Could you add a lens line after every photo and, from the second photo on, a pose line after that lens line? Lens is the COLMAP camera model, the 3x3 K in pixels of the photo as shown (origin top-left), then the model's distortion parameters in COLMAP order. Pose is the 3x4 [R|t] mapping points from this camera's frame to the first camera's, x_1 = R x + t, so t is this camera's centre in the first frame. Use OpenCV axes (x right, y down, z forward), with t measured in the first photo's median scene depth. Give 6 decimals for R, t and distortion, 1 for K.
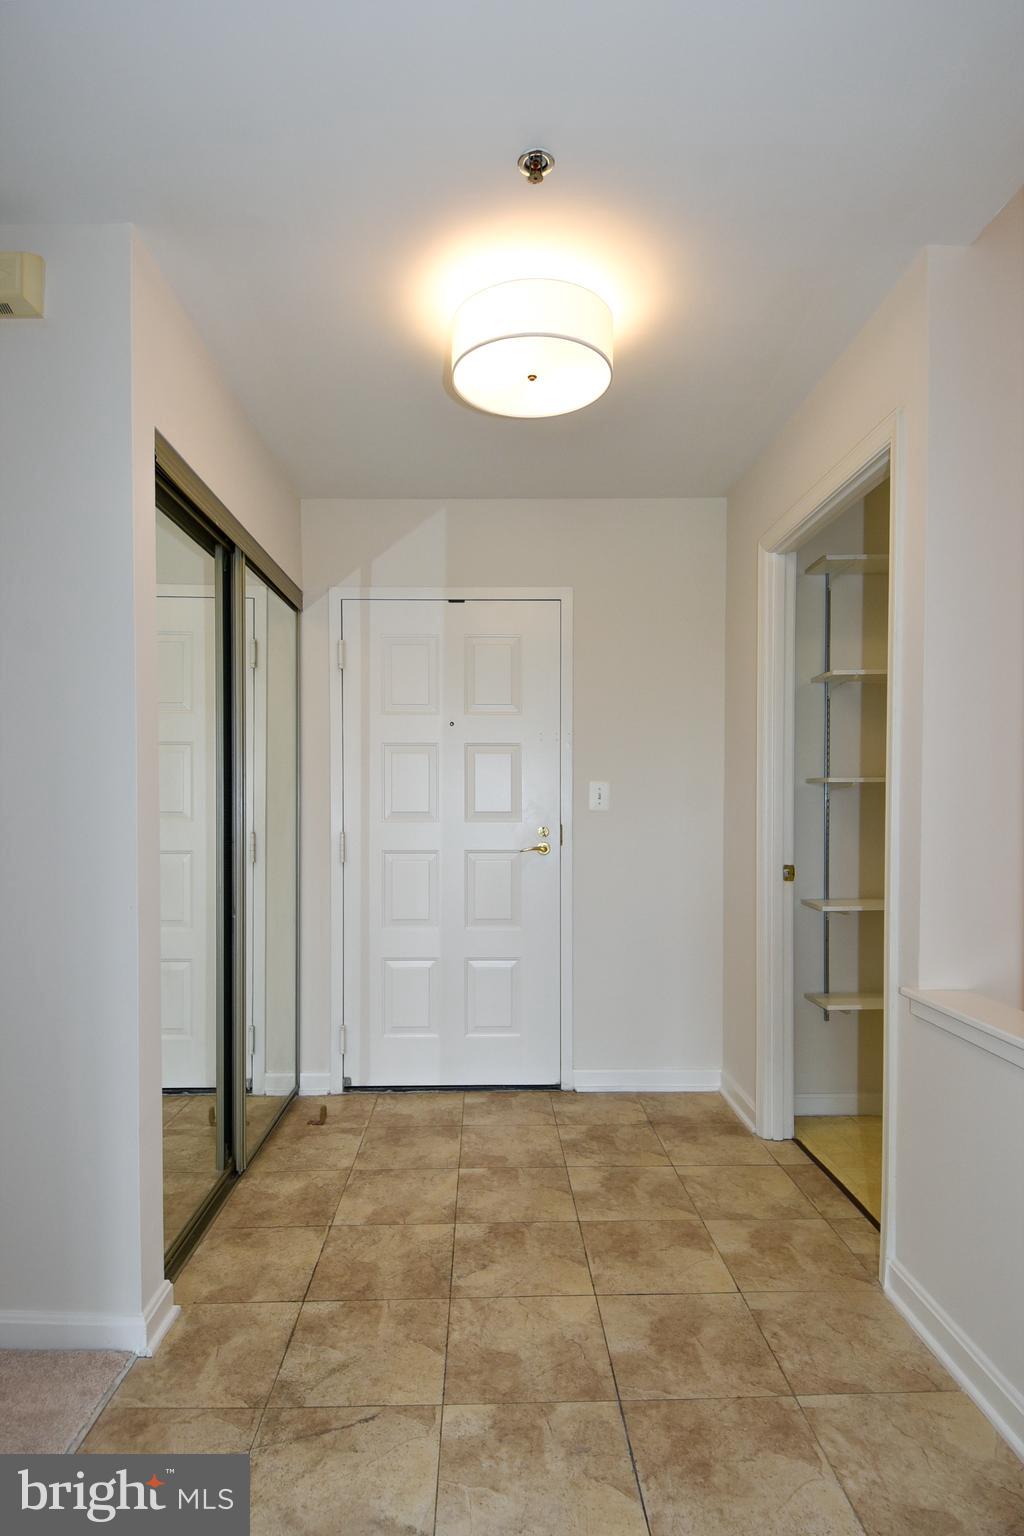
lens RADIAL K [[851.4, 0, 495.2], [0, 851.4, 814.2], [0, 0, 1]] dist [0.054741, -0.066689]
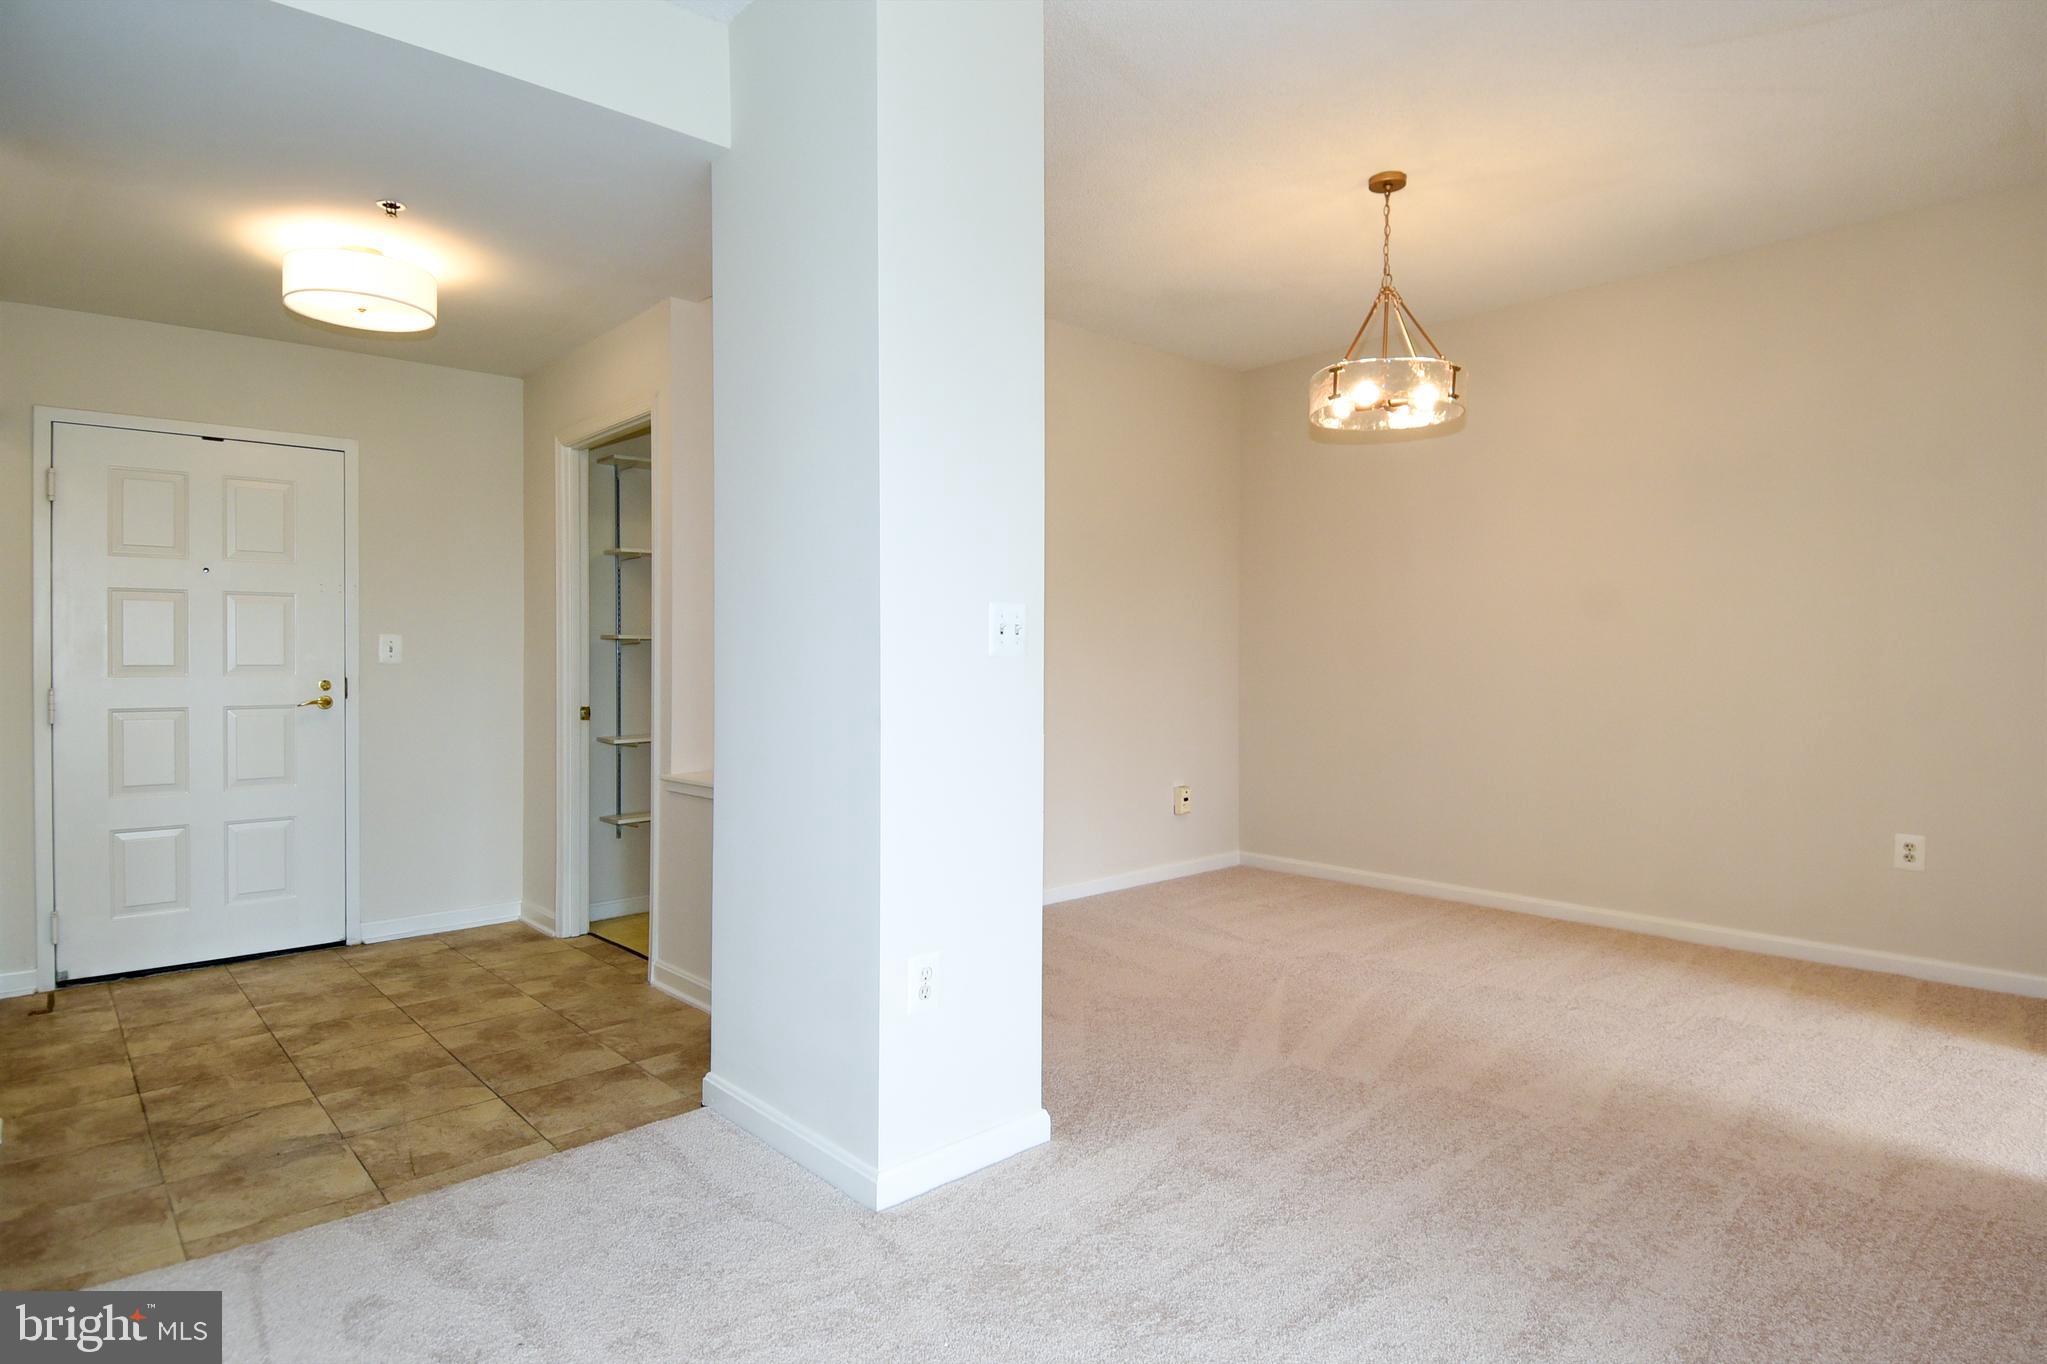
lens RADIAL K [[1091.7, 0, 1086.2], [0, 1091.7, 658.7], [0, 0, 1]] dist [0.050900, -0.048571]
pose [[0.730657, -0.001407, 0.682743, -0.211129], [0.011140, 0.999889, -0.009861, 0.015687], [-0.682653, 0.014810, 0.730592, -0.648487]]
